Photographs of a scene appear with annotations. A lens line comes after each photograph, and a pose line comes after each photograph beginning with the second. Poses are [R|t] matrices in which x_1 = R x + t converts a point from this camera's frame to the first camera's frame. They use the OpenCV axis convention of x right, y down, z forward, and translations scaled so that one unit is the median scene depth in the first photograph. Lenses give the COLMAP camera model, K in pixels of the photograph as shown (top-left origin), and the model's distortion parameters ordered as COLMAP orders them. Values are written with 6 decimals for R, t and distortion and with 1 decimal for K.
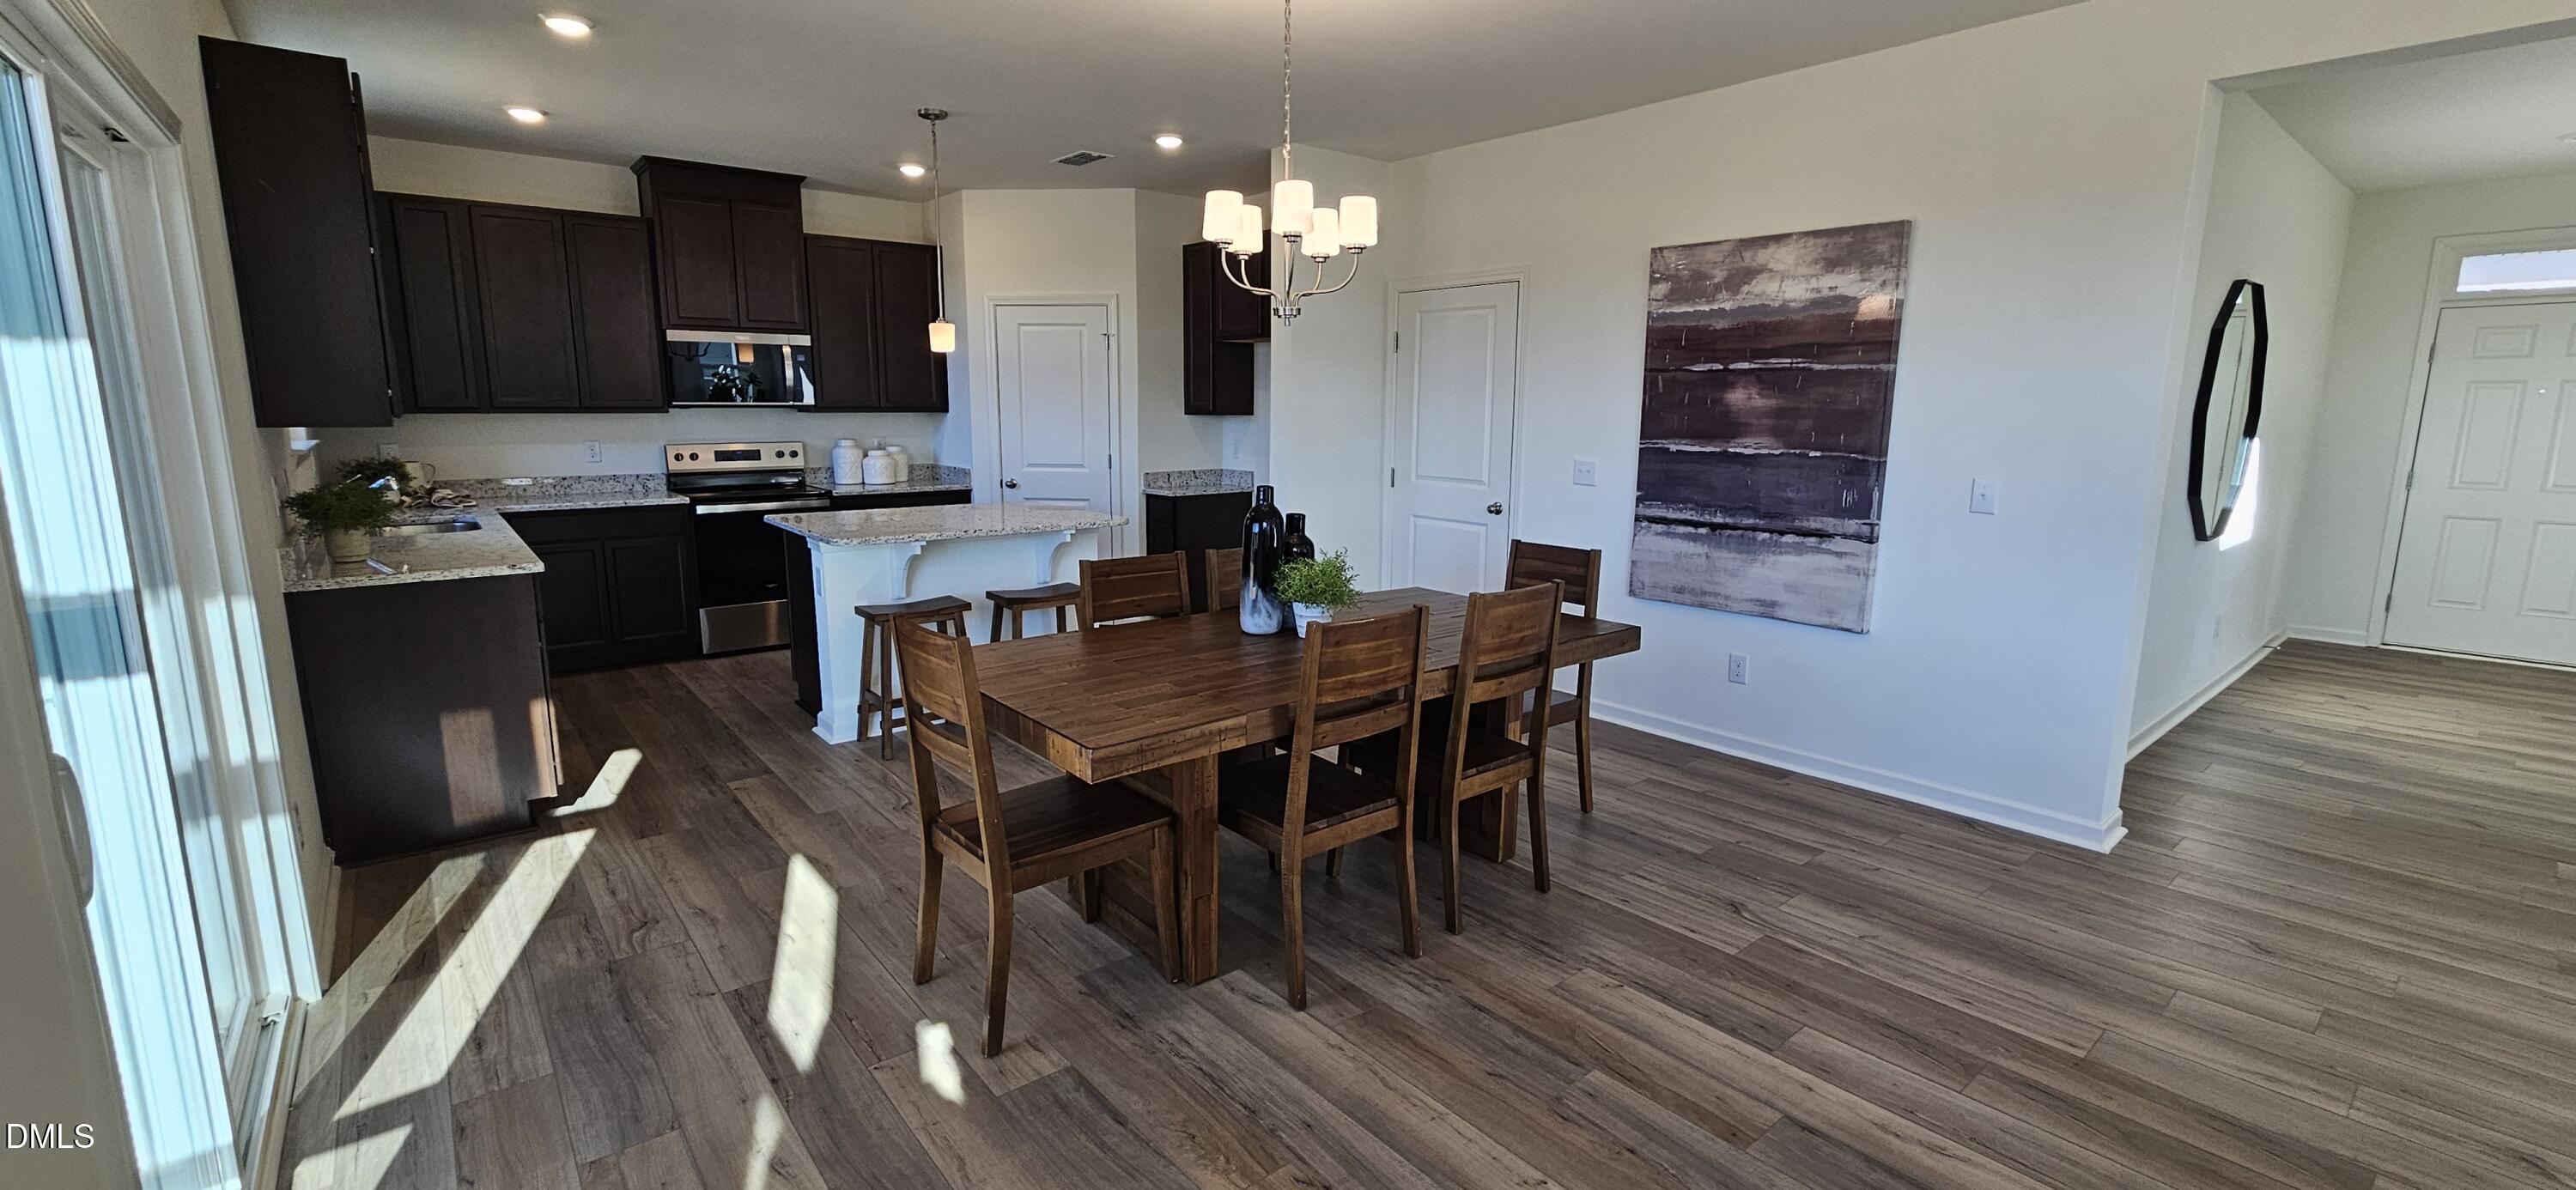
lens RADIAL K [[1061.3, 0, 1287.8], [0, 1061.3, 578.8], [0, 0, 1]] dist [-0.004208, 0.003008]
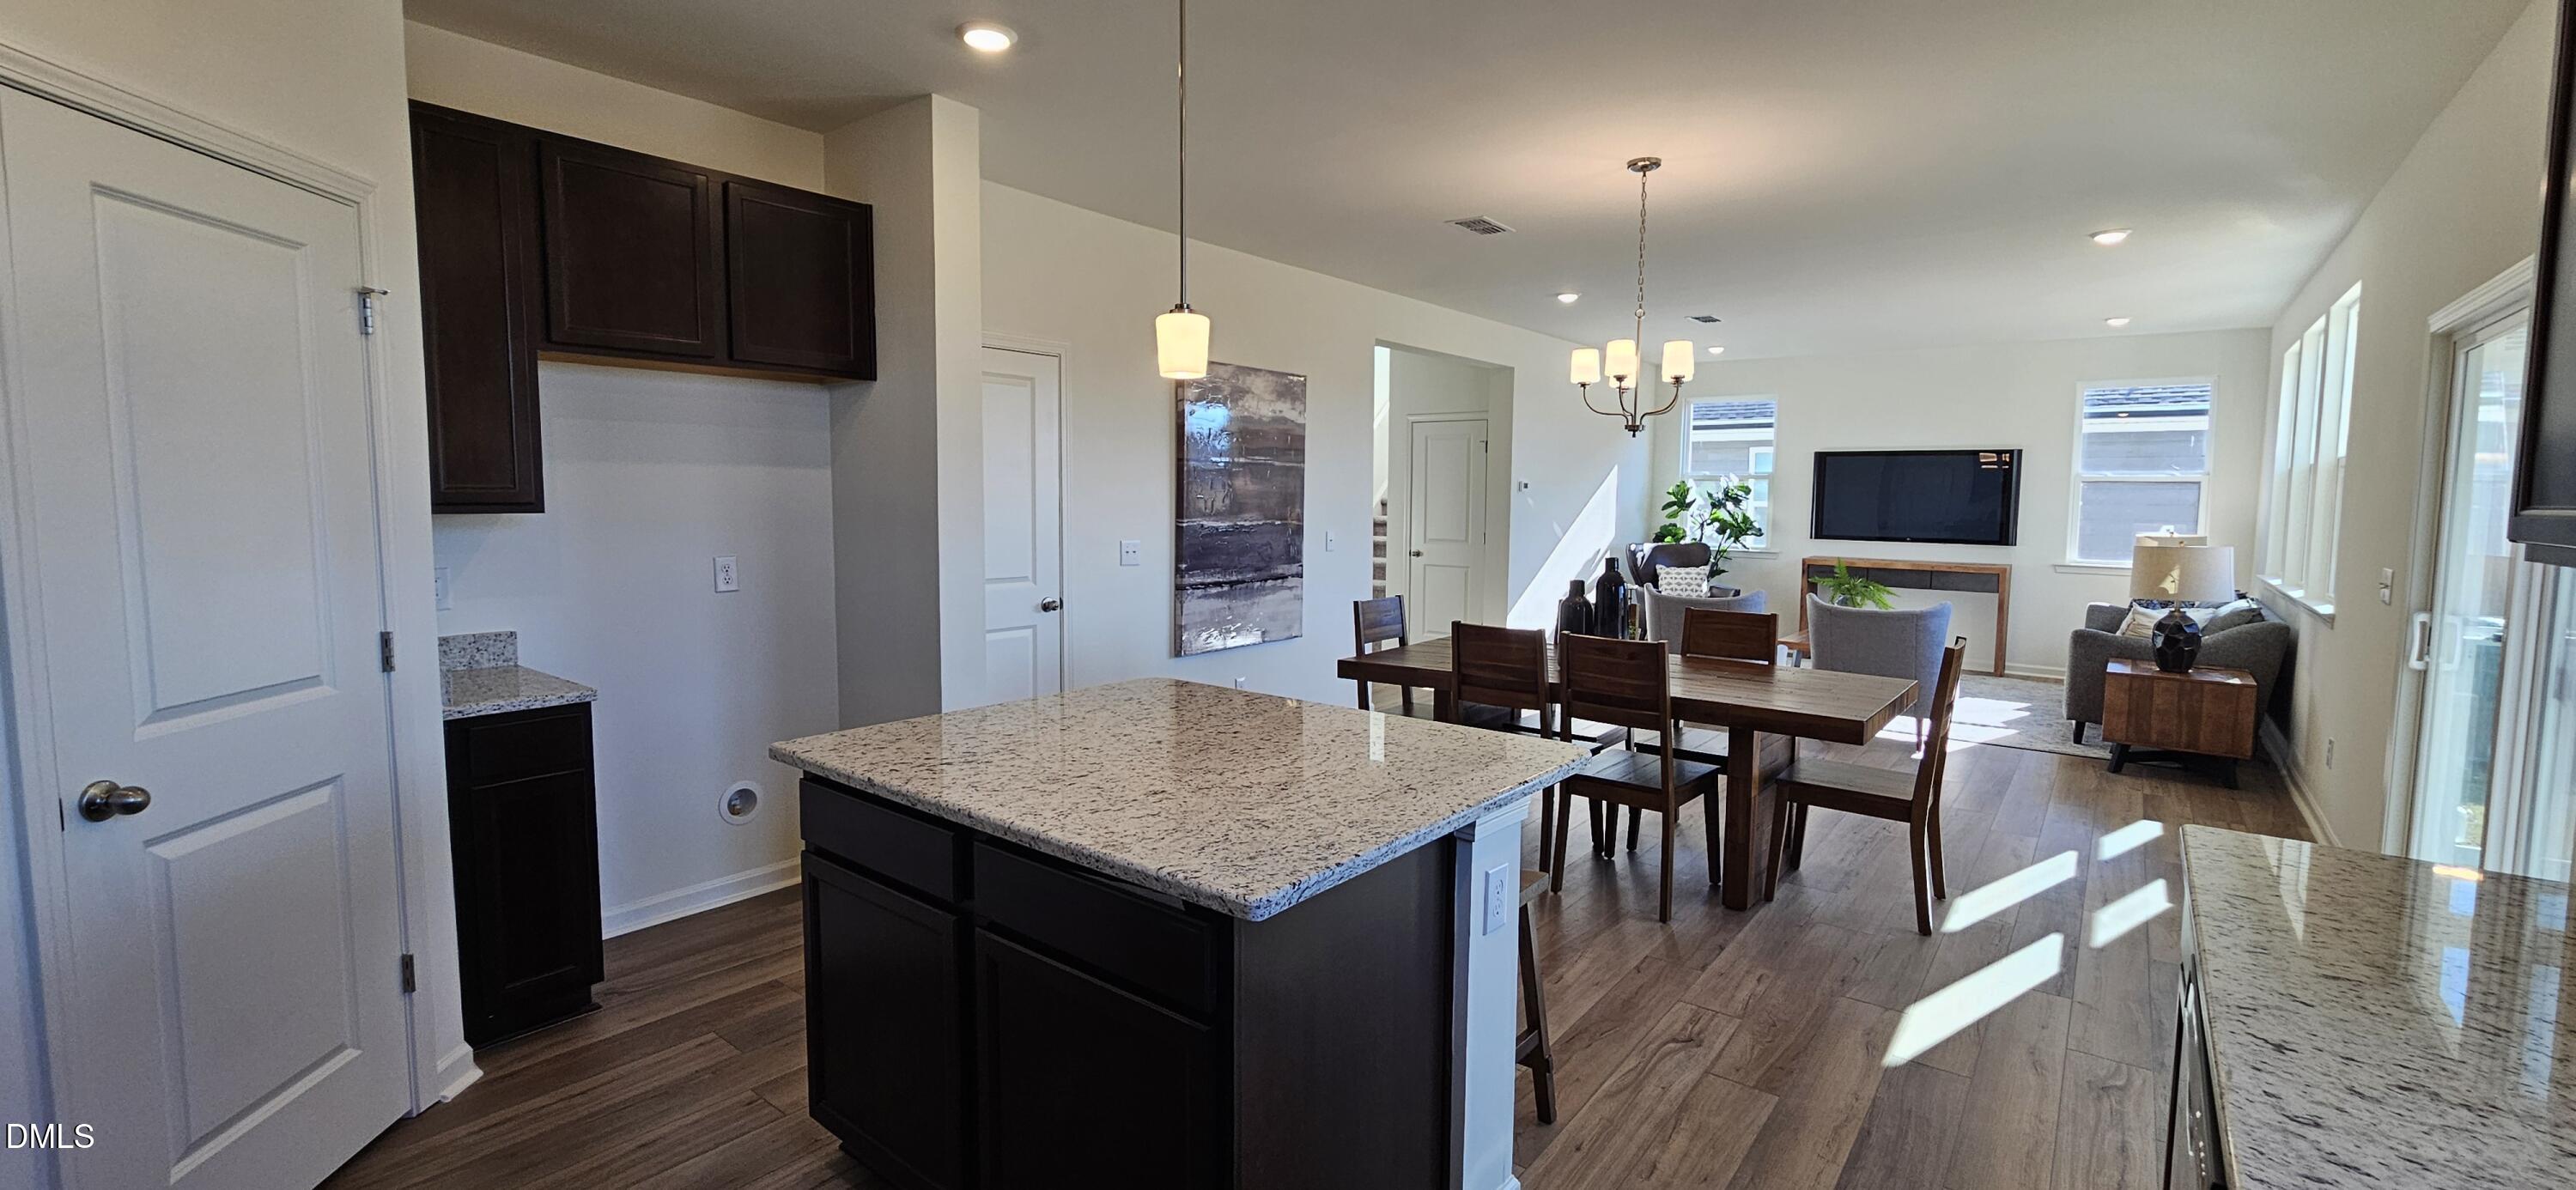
lens RADIAL K [[1061.3, 0, 1305.1], [0, 1061.3, 576.0], [0, 0, 1]] dist [-0.004208, 0.003008]
pose [[-0.210882, -0.085385, 0.973775, -0.830861], [0.151400, 0.981304, 0.118832, -0.190070], [-0.965716, 0.172489, -0.194012, 1.122751]]
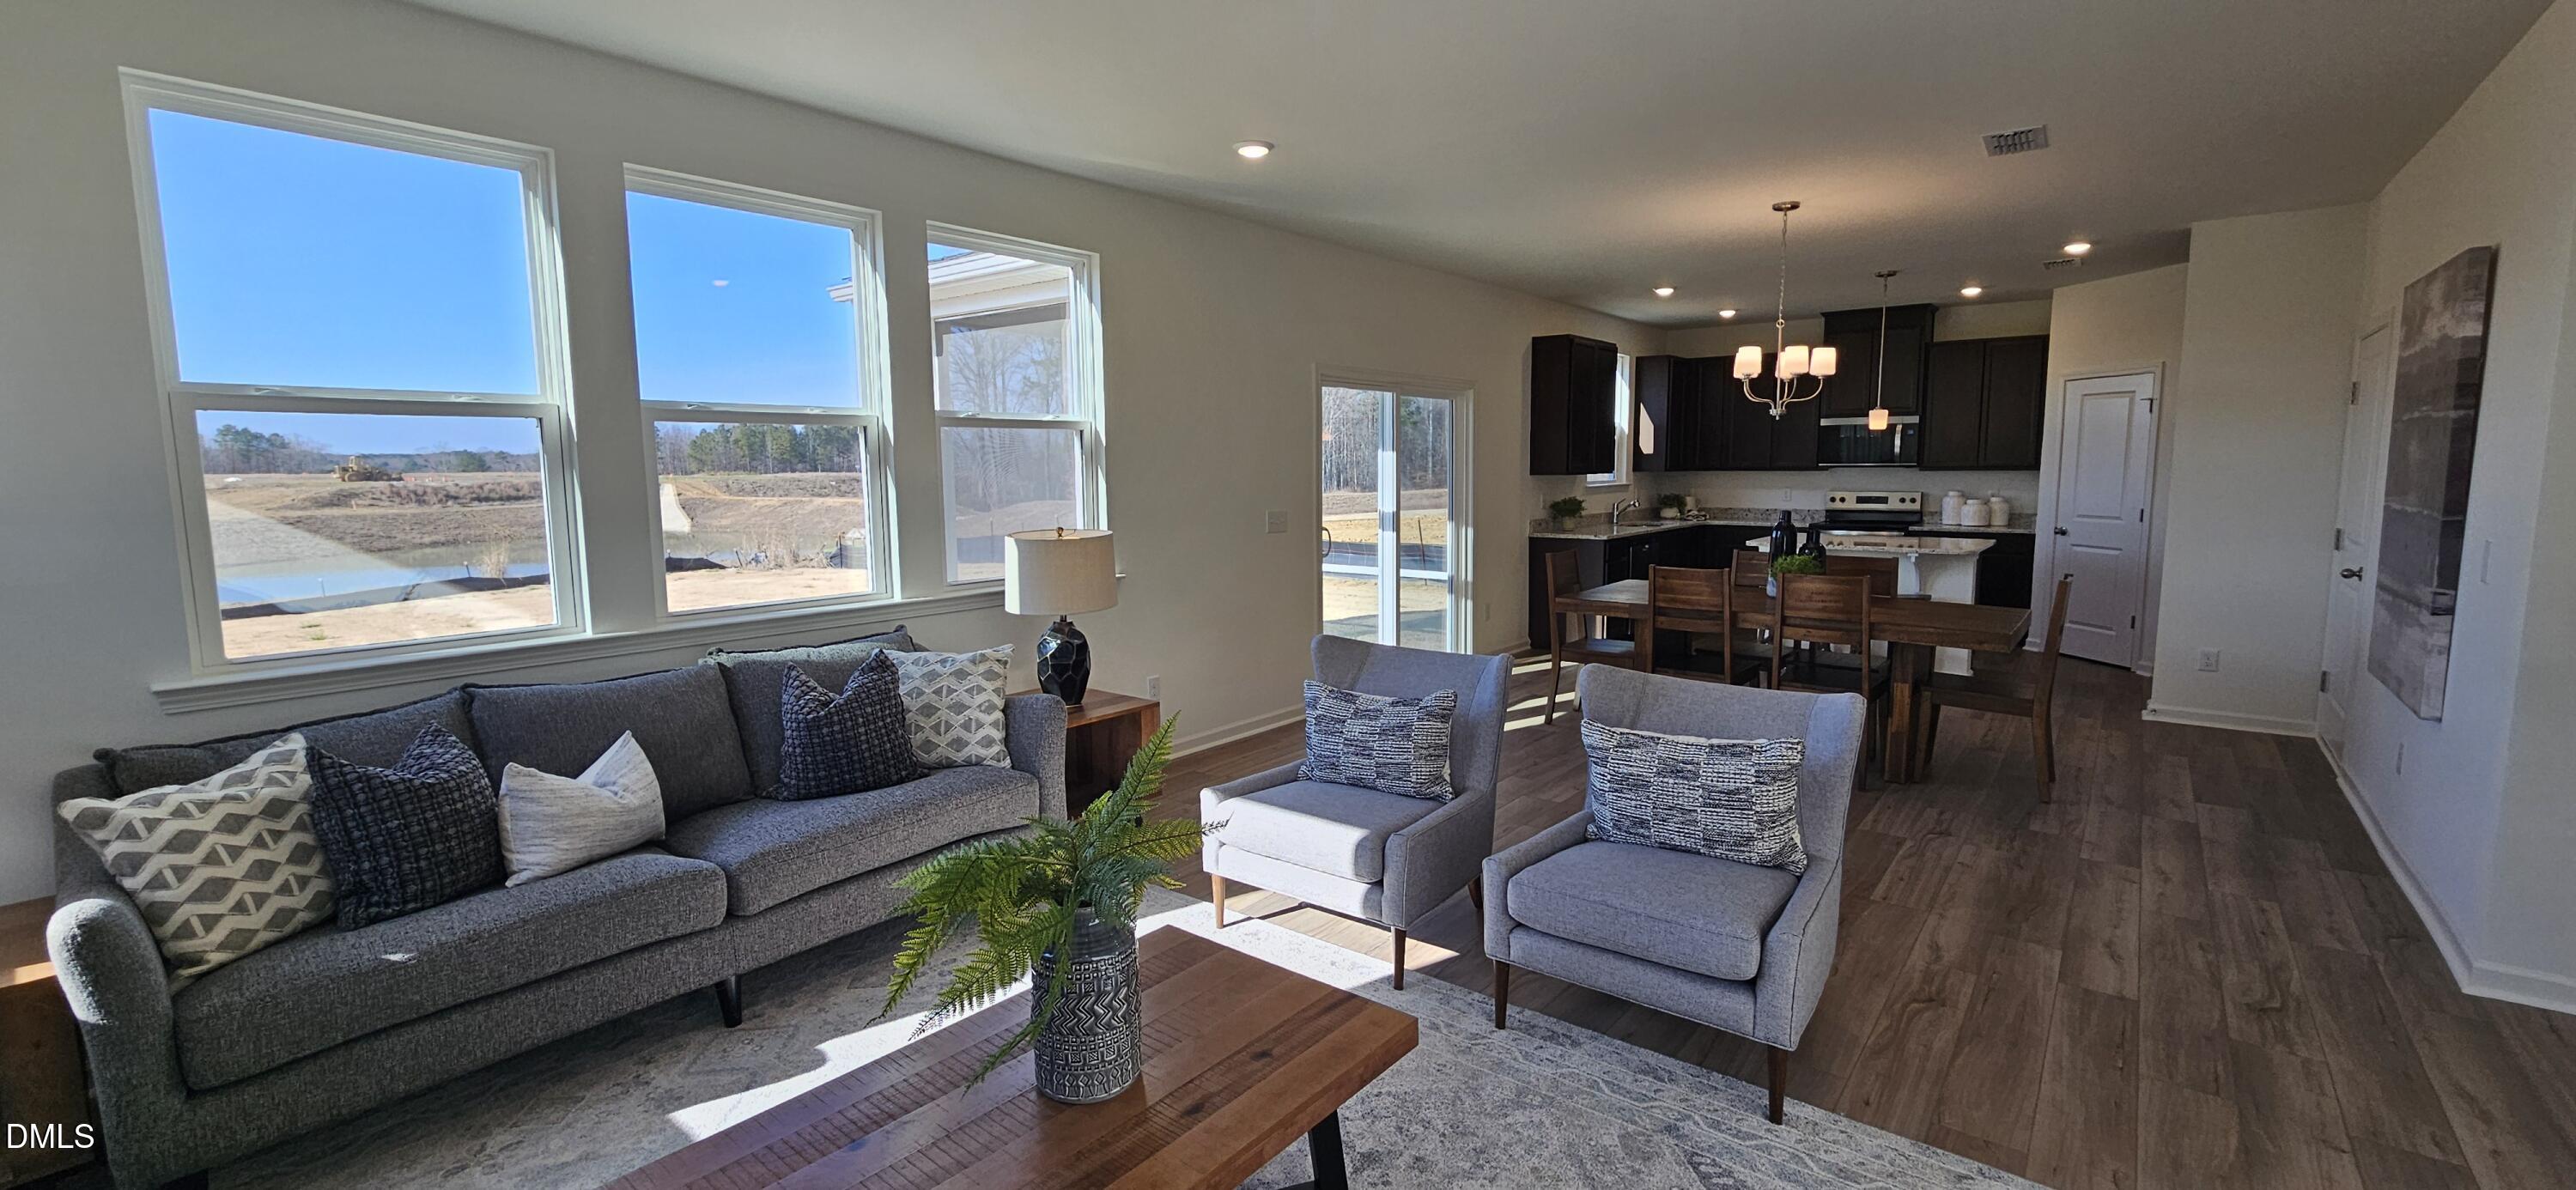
lens RADIAL K [[1061.3, 0, 1288.6], [0, 1061.3, 579.2], [0, 0, 1]] dist [-0.004208, 0.003008]
pose [[0.192293, 0.097945, -0.976438, 1.056153], [-0.153009, 0.985830, 0.068755, 0.018435], [0.969336, 0.136183, 0.204555, -0.079513]]
